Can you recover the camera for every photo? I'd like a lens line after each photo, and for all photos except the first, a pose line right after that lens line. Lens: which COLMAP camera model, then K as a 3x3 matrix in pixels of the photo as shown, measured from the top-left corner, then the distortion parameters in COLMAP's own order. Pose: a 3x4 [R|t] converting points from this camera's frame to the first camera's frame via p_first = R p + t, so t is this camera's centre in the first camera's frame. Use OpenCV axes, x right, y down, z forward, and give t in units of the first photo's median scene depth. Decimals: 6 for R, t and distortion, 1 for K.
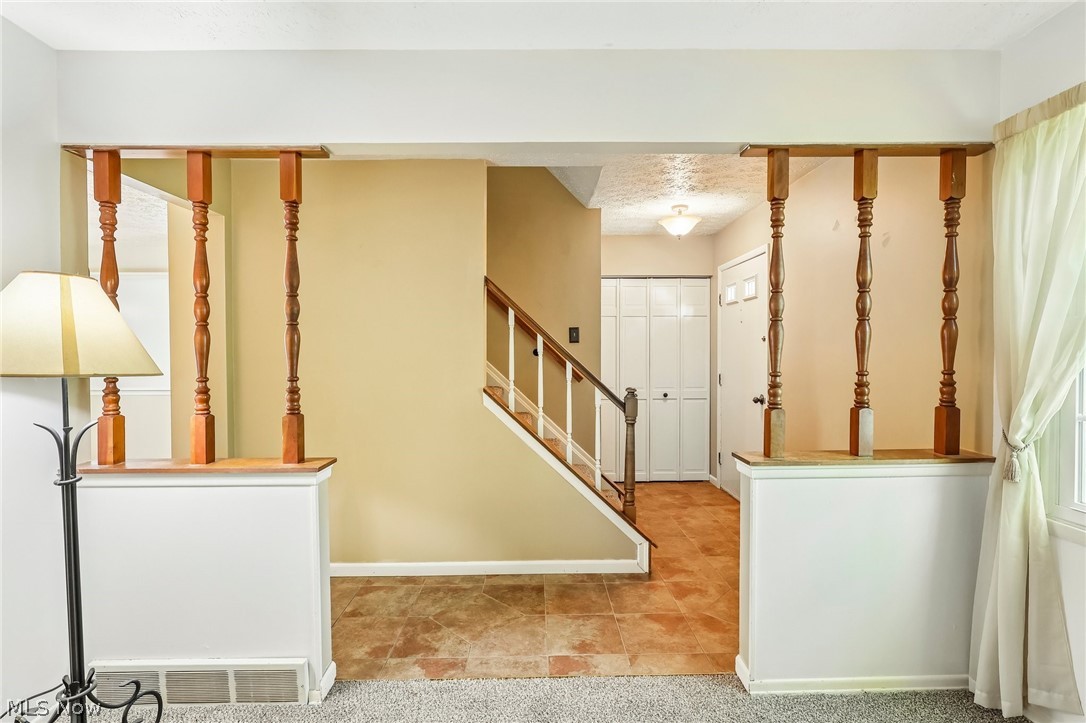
lens RADIAL K [[507.9, 0, 544.2], [0, 507.9, 356.4], [0, 0, 1]] dist [-0.000605, 0.000404]
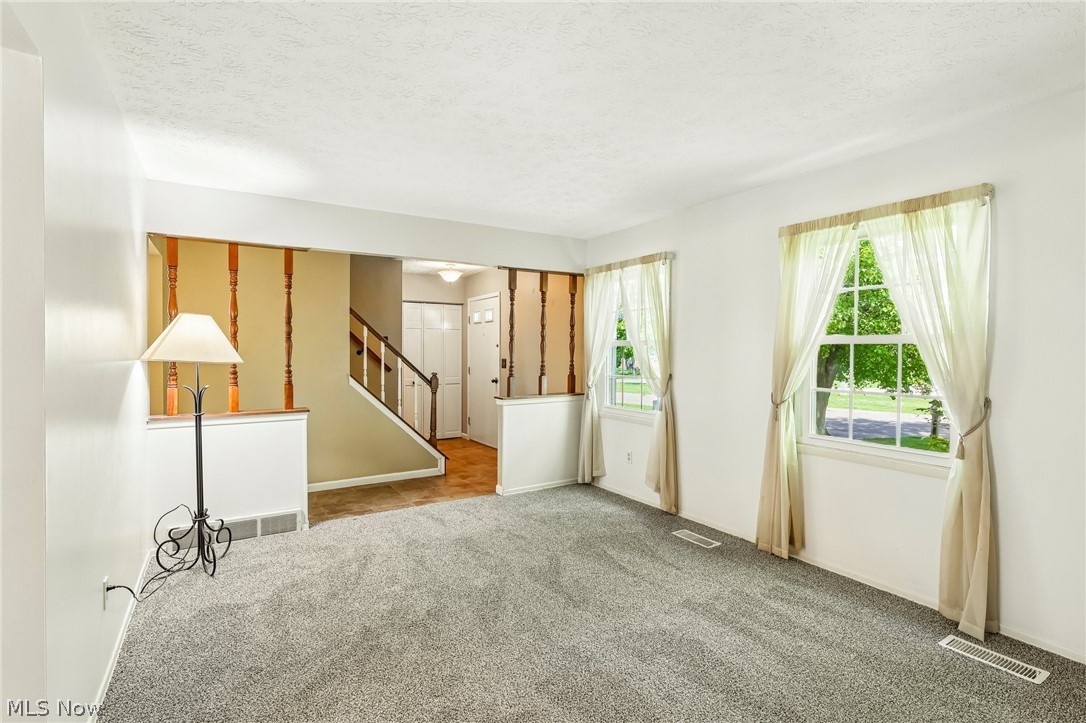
lens RADIAL K [[507.9, 0, 544.2], [0, 507.9, 356.4], [0, 0, 1]] dist [-0.000605, 0.000404]
pose [[0.855119, 0.000039, 0.518431, -0.649274], [0.001649, 0.999995, -0.002795, 0.015238], [-0.518429, 0.003244, 0.855115, -1.116457]]
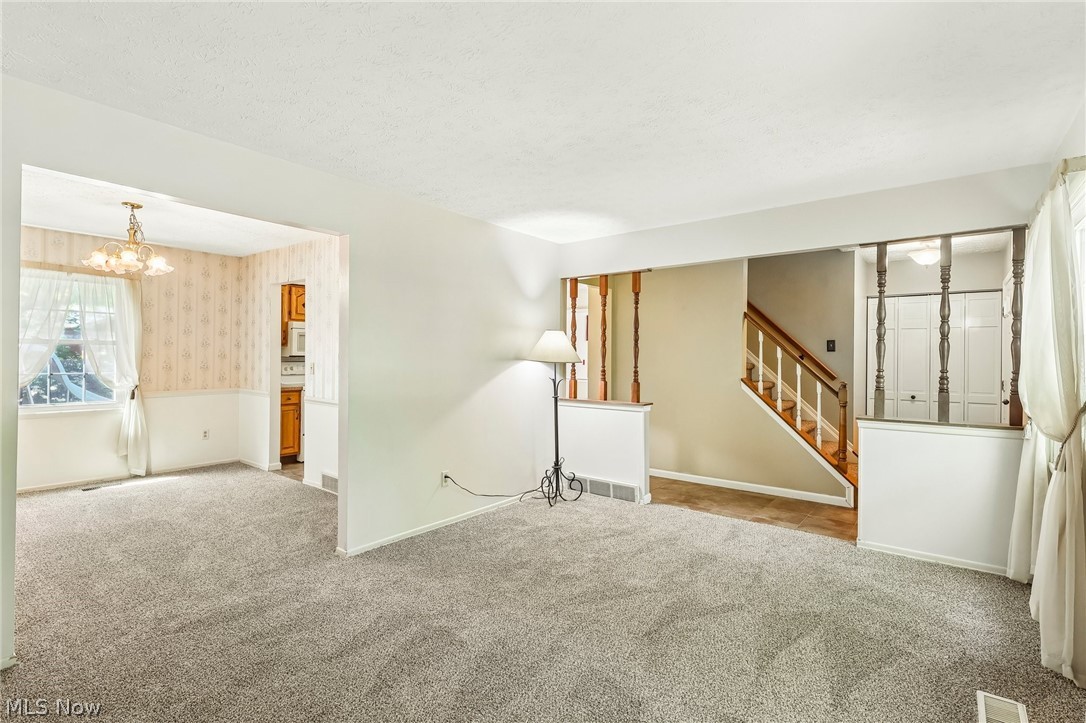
lens RADIAL K [[519.0, 0, 544.4], [0, 519.0, 357.2], [0, 0, 1]] dist [0.000920, 0.000733]
pose [[0.775818, 0.009627, -0.630884, 0.681895], [-0.017052, 0.999838, -0.005713, 0.018842], [0.630727, 0.015190, 0.775856, -1.114333]]
